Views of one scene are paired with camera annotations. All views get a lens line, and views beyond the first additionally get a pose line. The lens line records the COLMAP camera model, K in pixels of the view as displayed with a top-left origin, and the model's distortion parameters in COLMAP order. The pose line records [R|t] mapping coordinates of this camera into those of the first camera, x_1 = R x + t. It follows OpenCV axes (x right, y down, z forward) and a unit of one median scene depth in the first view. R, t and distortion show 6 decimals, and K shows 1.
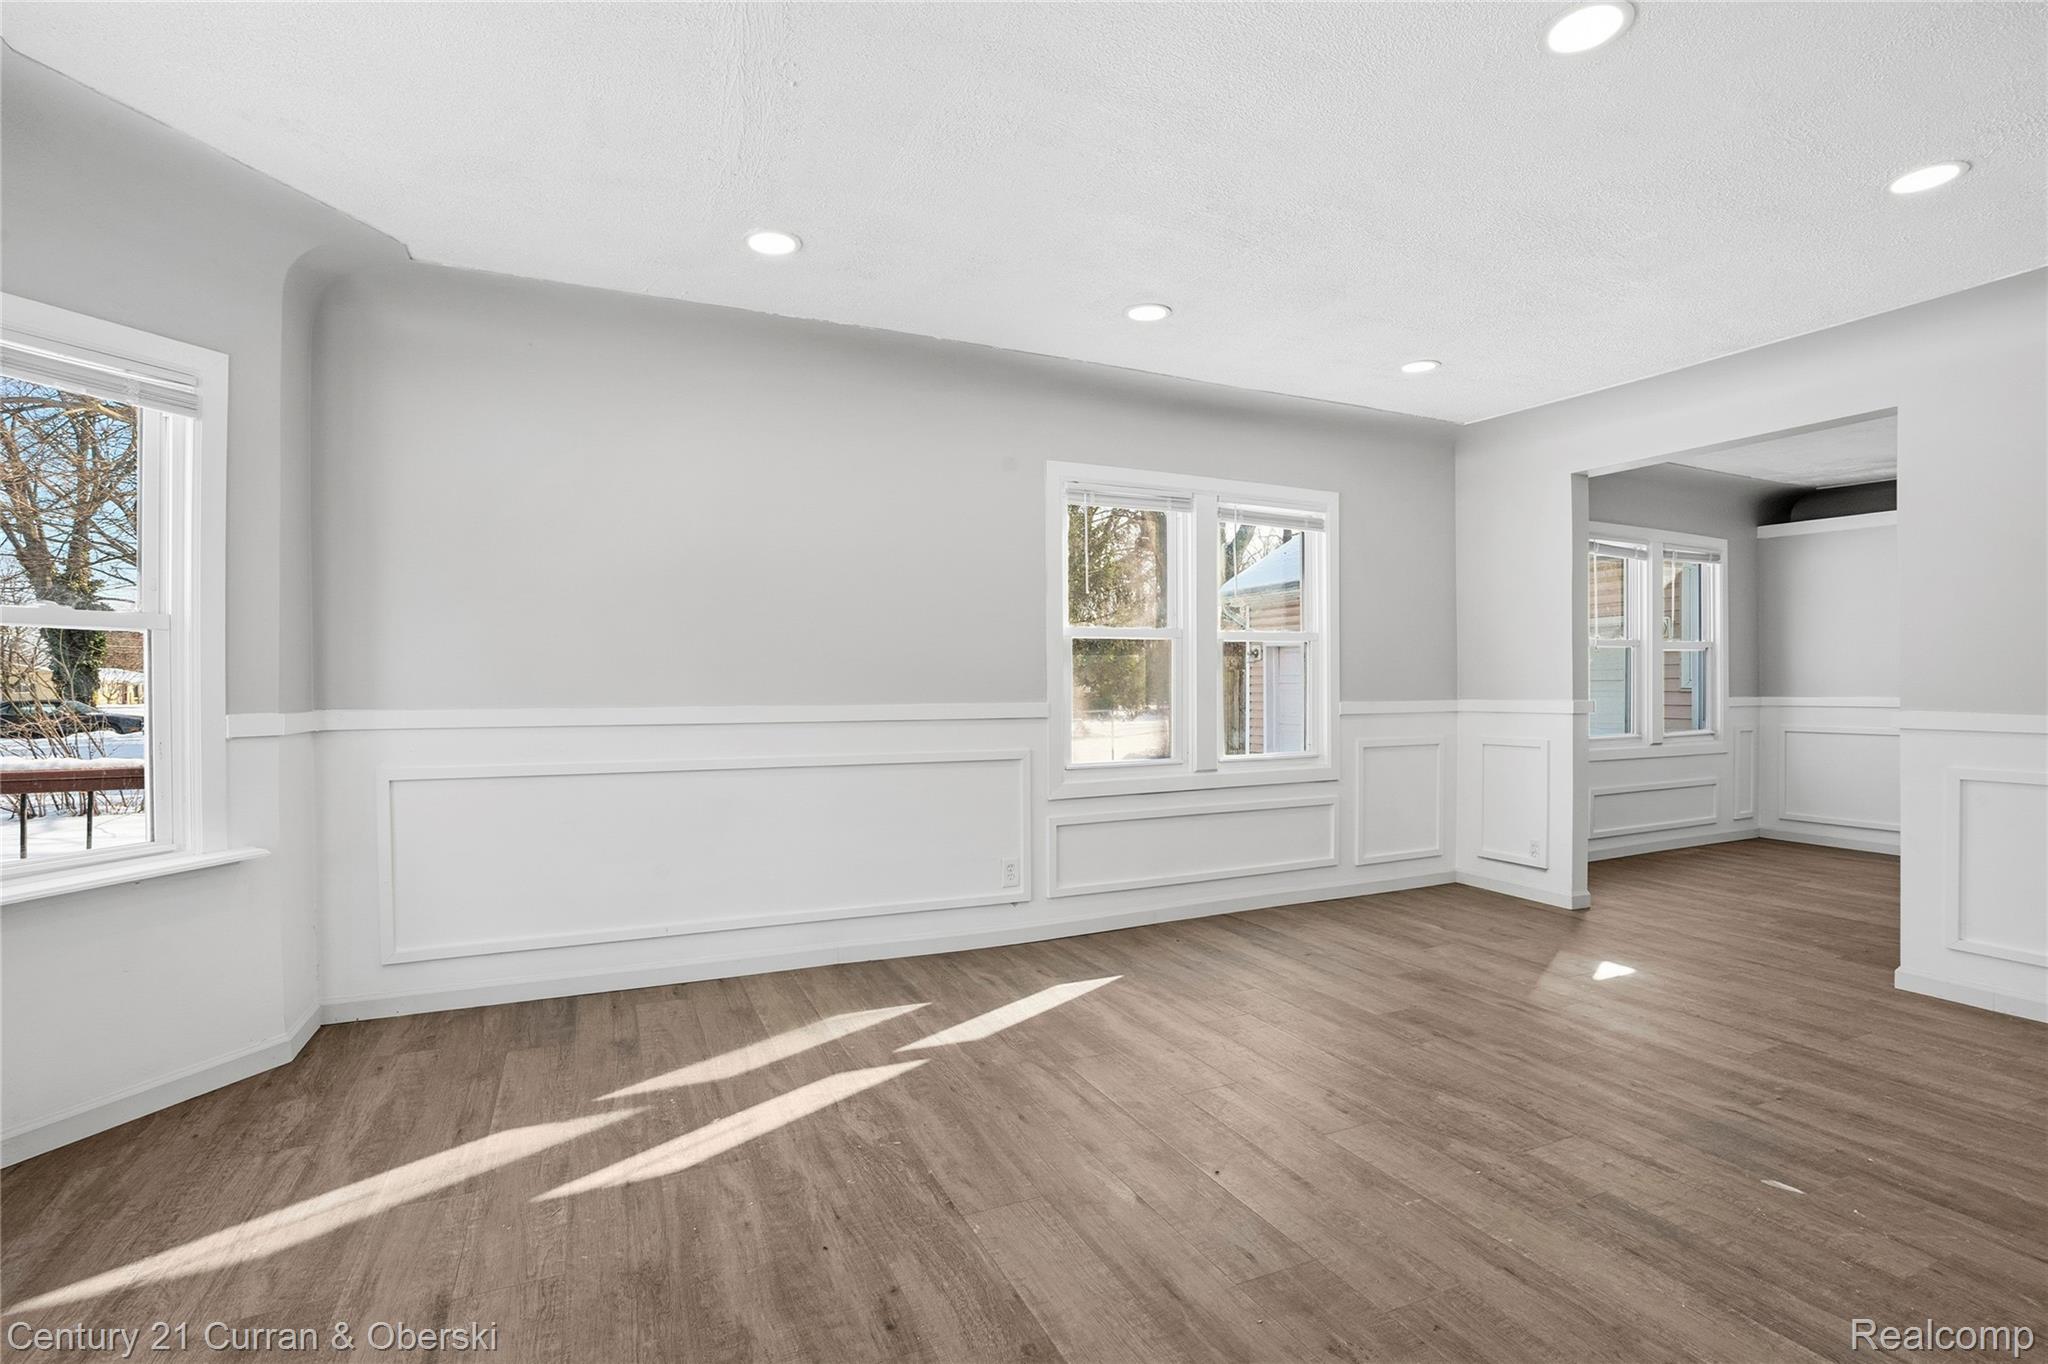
lens RADIAL K [[968.9, 0, 1038.6], [0, 968.9, 684.6], [0, 0, 1]] dist [-0.064991, 0.028438]
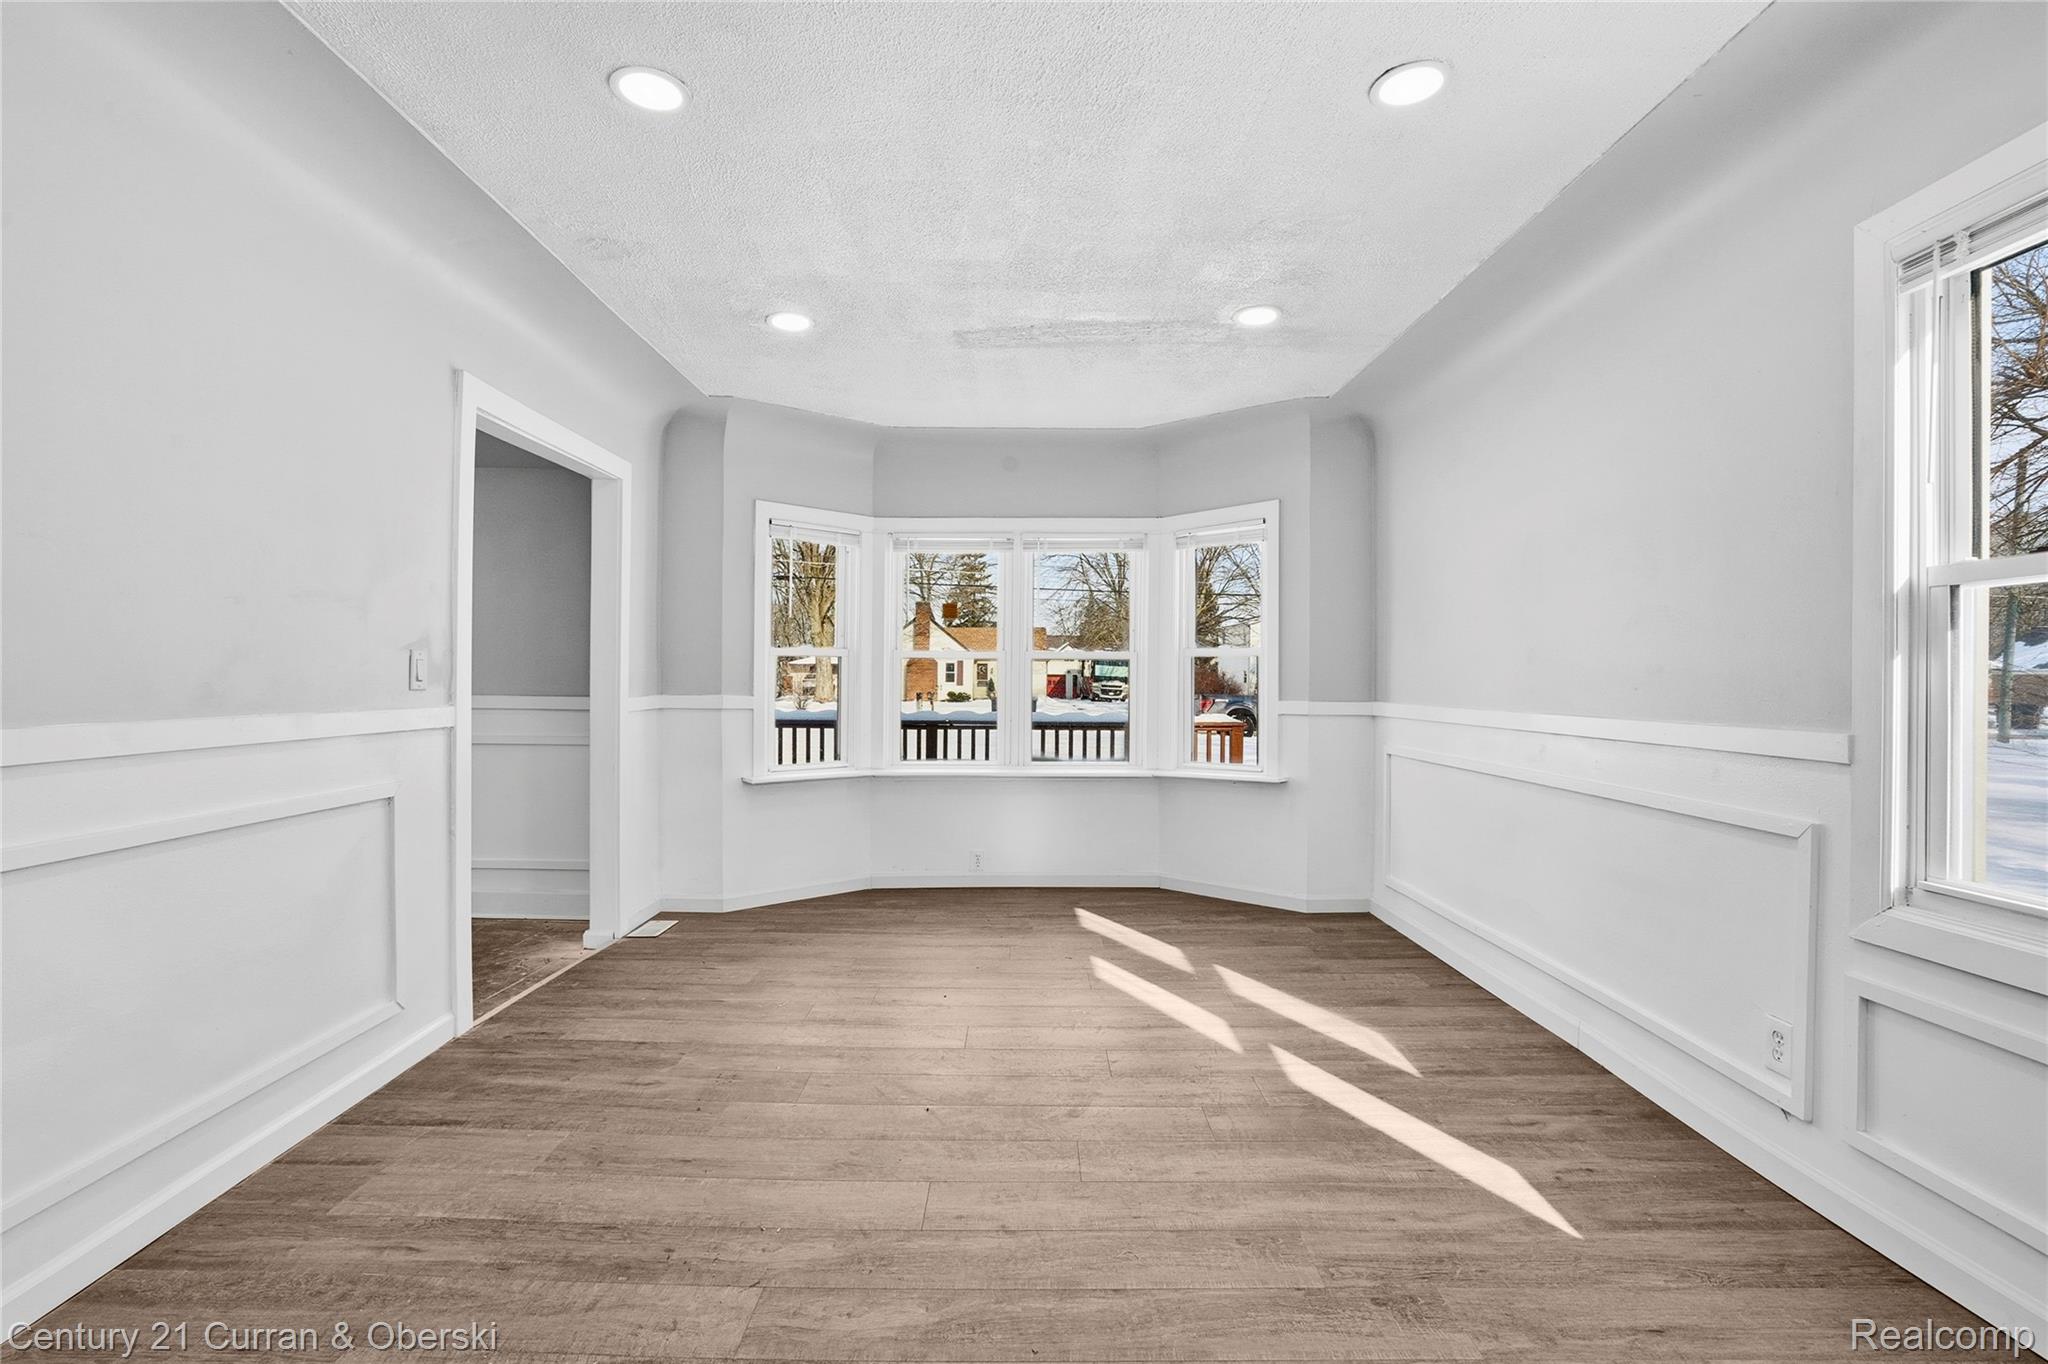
lens RADIAL K [[944.0, 0, 989.3], [0, 944.0, 679.9], [0, 0, 1]] dist [-0.029668, 0.000356]
pose [[-0.466370, 0.001866, -0.884588, 0.801819], [-0.004410, 0.999980, 0.004435, -0.009844], [0.884579, 0.005969, -0.466352, 1.099944]]
